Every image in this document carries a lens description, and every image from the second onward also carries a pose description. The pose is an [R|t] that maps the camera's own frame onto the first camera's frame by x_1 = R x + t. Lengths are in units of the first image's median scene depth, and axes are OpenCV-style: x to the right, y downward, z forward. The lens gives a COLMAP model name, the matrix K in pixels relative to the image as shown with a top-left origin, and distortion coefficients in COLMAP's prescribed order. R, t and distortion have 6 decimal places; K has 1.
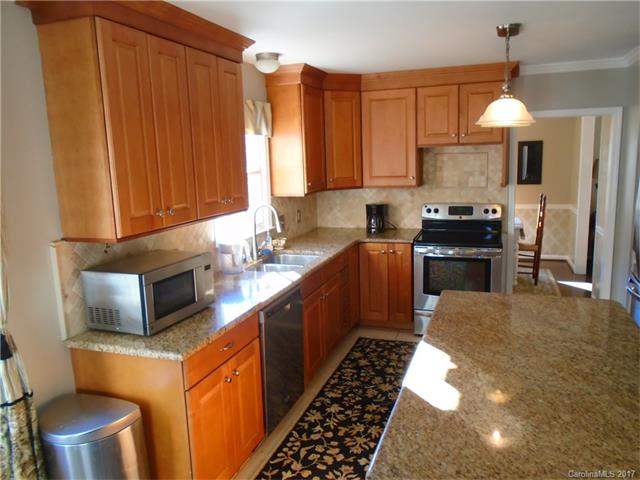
lens RADIAL K [[496.8, 0, 320.0], [0, 496.8, 240.0], [0, 0, 1]] dist [-0.005346, 0.005962]
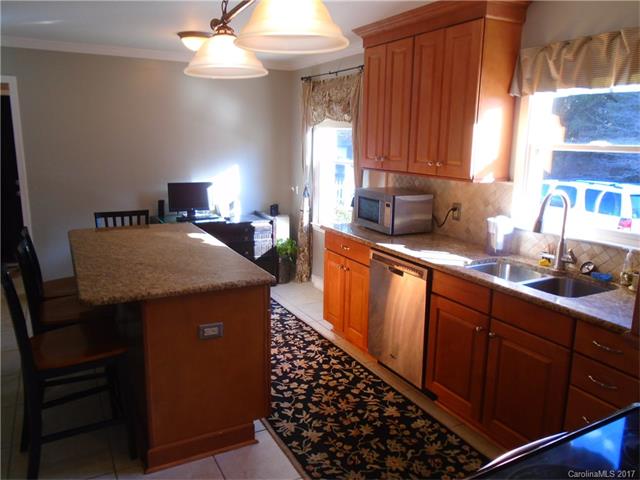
lens RADIAL K [[496.8, 0, 320.0], [0, 496.8, 240.0], [0, 0, 1]] dist [-0.005346, 0.005962]
pose [[-0.674748, 0.169469, -0.718329, 0.671513], [-0.121948, 0.934304, 0.334971, -0.217306], [0.727904, 0.313620, -0.609753, 1.299700]]
